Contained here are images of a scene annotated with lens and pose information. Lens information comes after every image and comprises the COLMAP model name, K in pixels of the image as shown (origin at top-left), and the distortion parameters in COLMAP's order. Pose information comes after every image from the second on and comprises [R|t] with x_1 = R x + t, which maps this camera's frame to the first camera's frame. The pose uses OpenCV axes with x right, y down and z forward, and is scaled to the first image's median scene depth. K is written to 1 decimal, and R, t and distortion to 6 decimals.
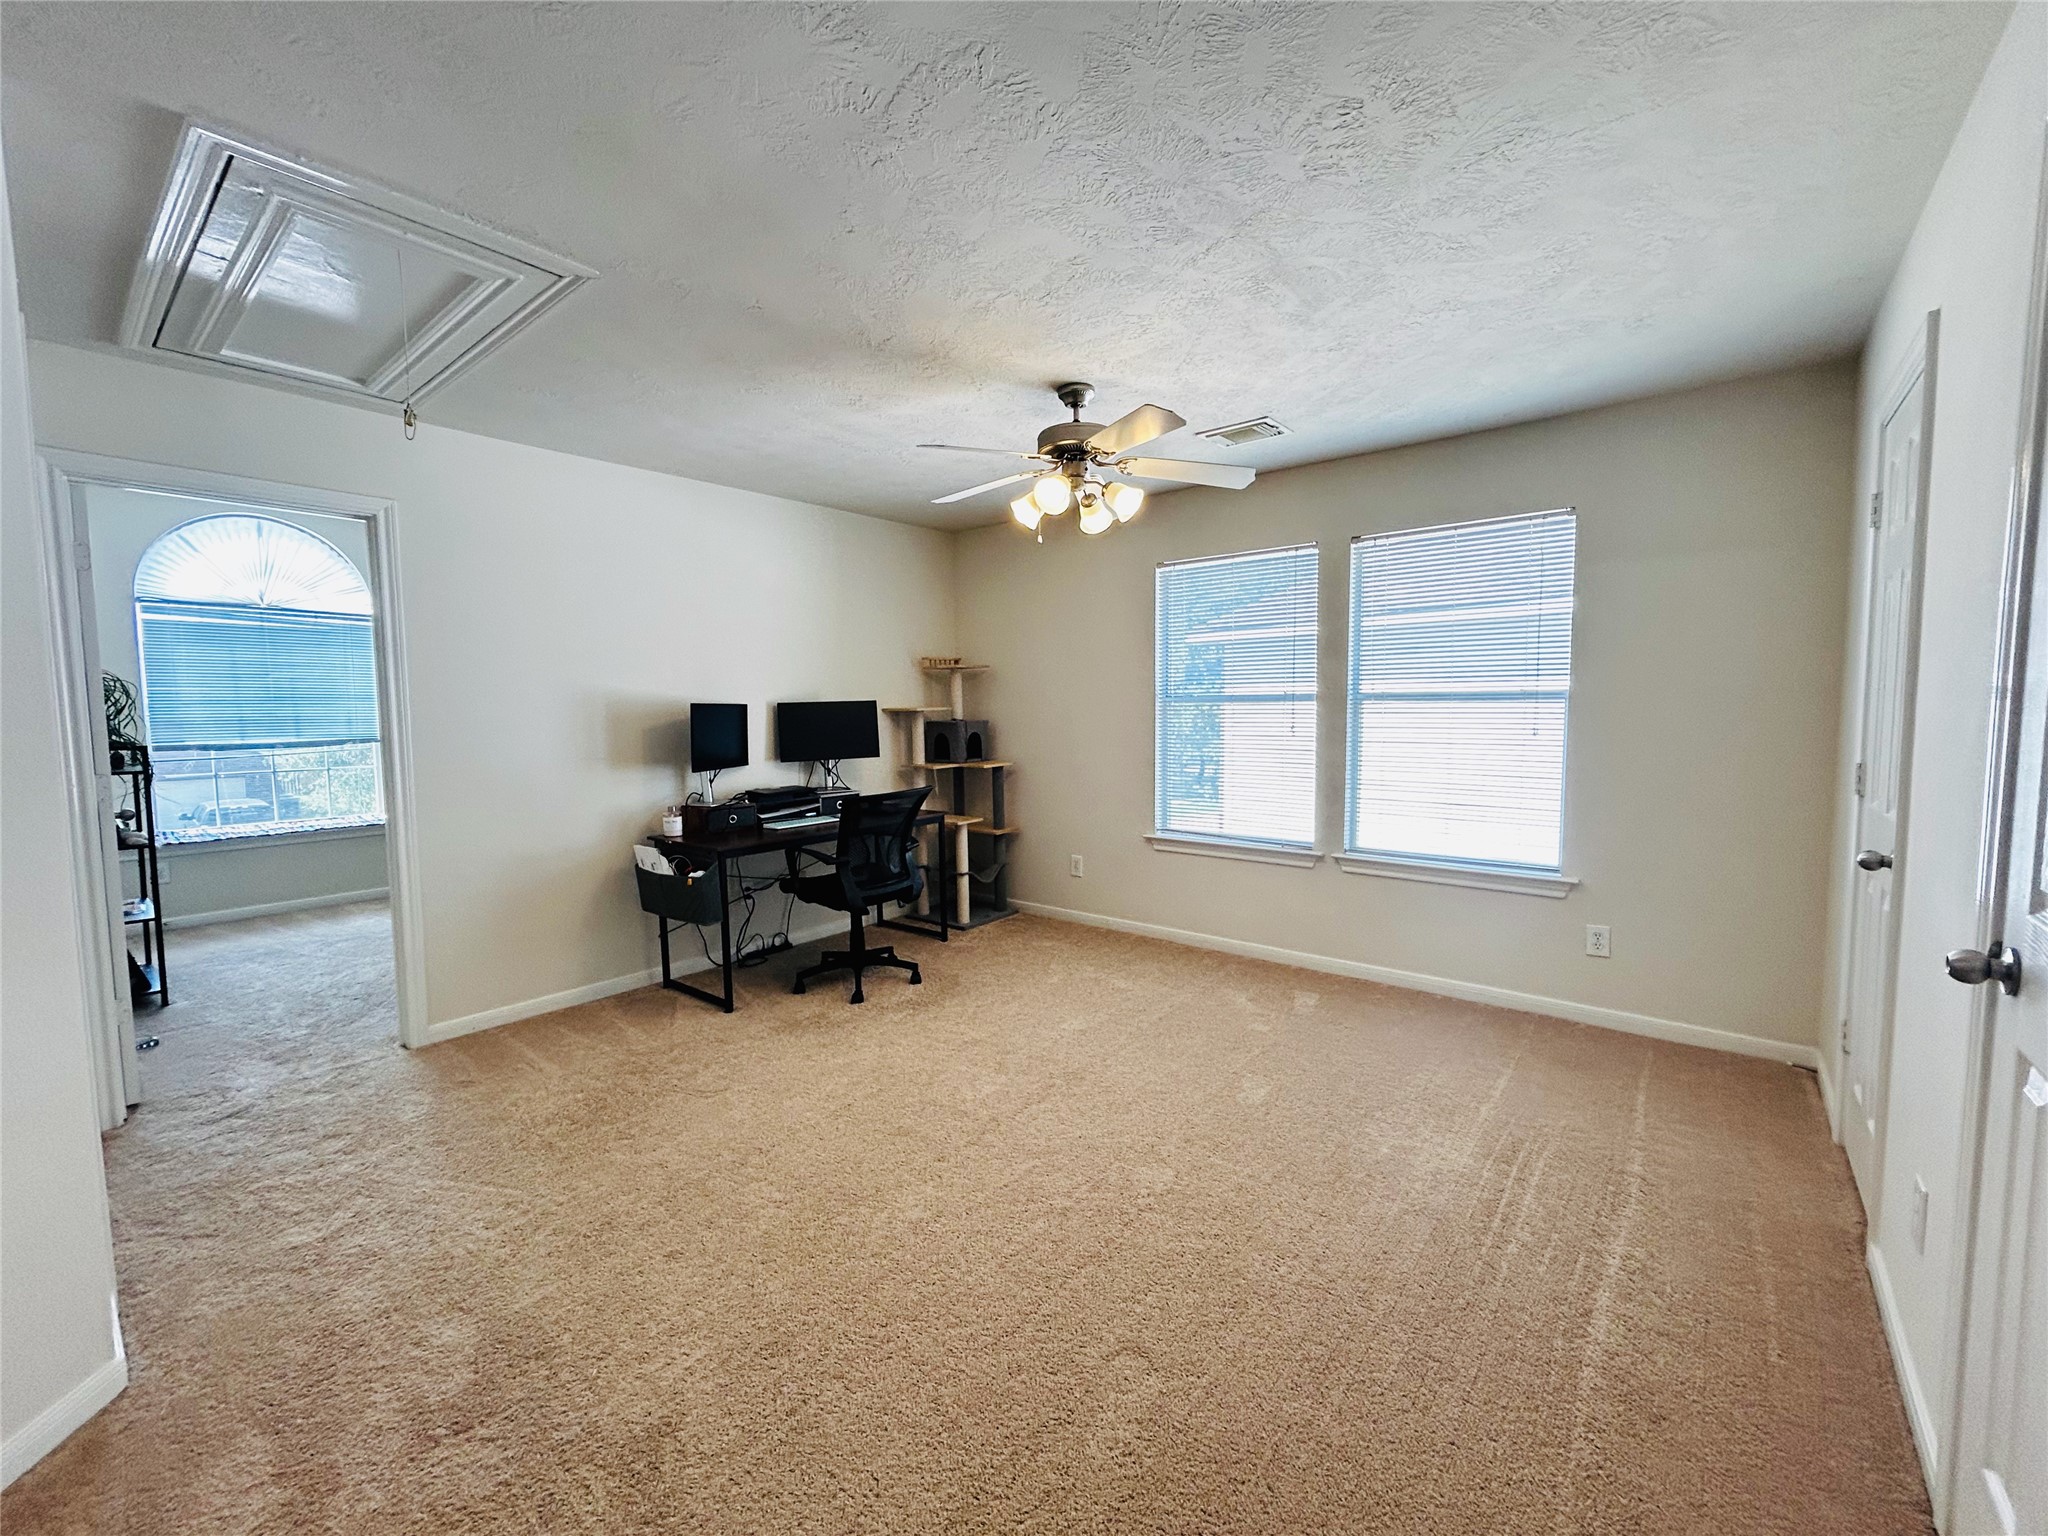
lens RADIAL K [[832.8, 0, 1022.2], [0, 832.8, 767.1], [0, 0, 1]] dist [-0.001811, 0.001017]
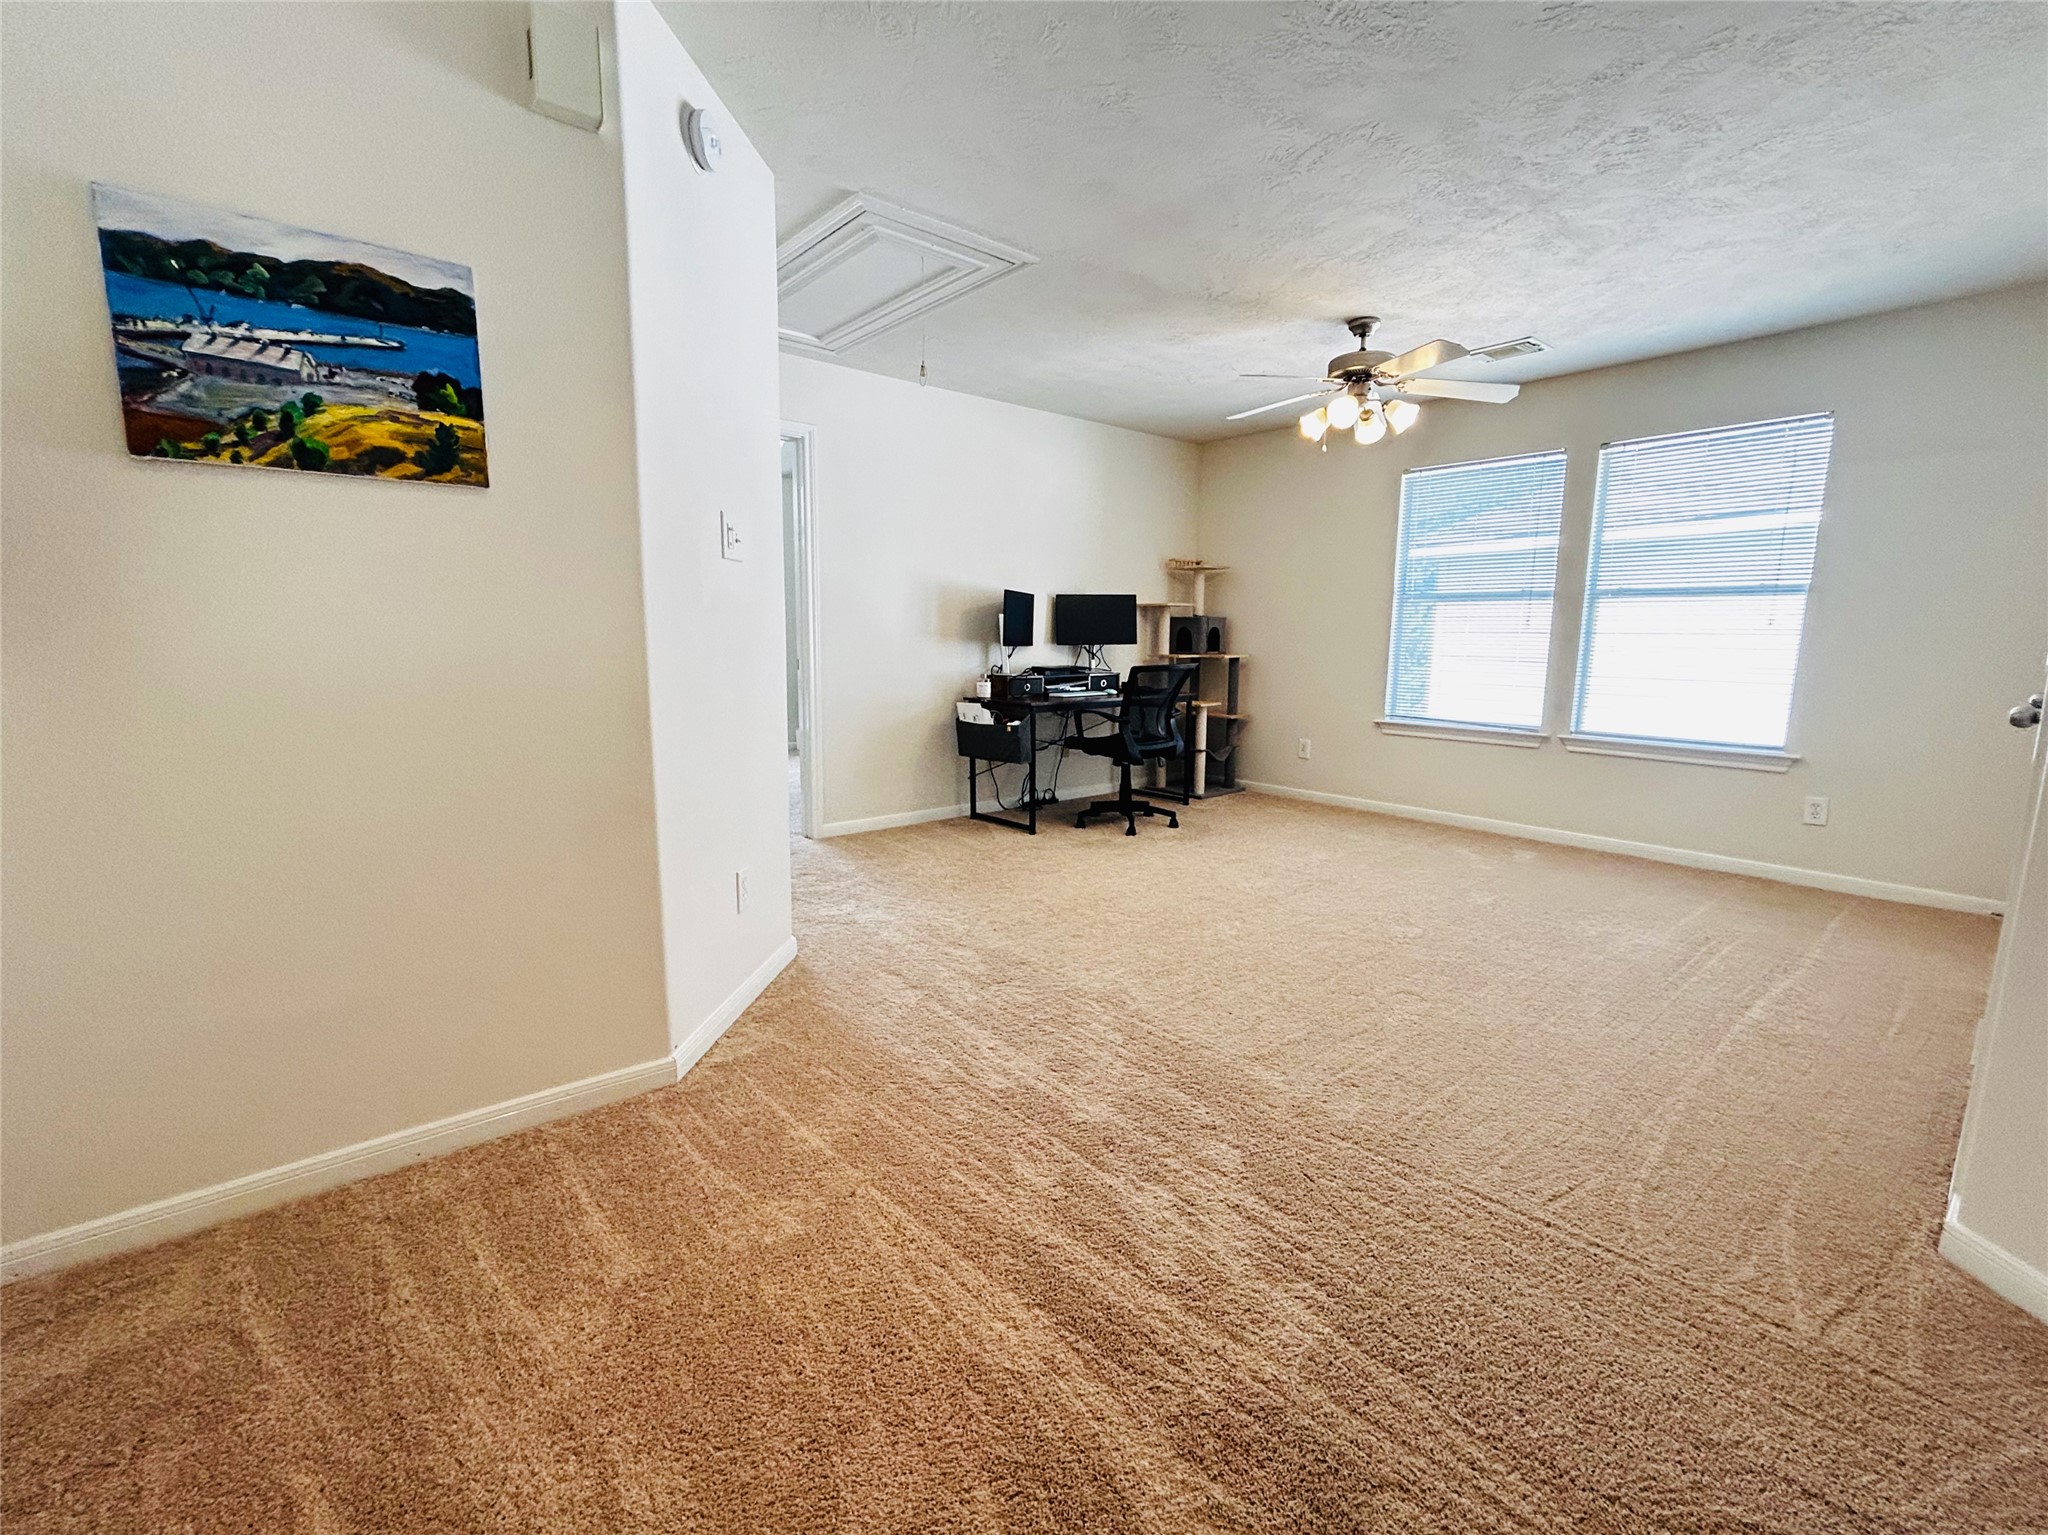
lens RADIAL K [[880.7, 0, 1024.8], [0, 880.7, 765.2], [0, 0, 1]] dist [0.001652, 0.000757]
pose [[0.984174, 0.047748, -0.170650, -0.142824], [-0.034903, 0.996382, 0.077491, 0.087848], [0.173733, -0.070309, 0.982280, -0.322231]]
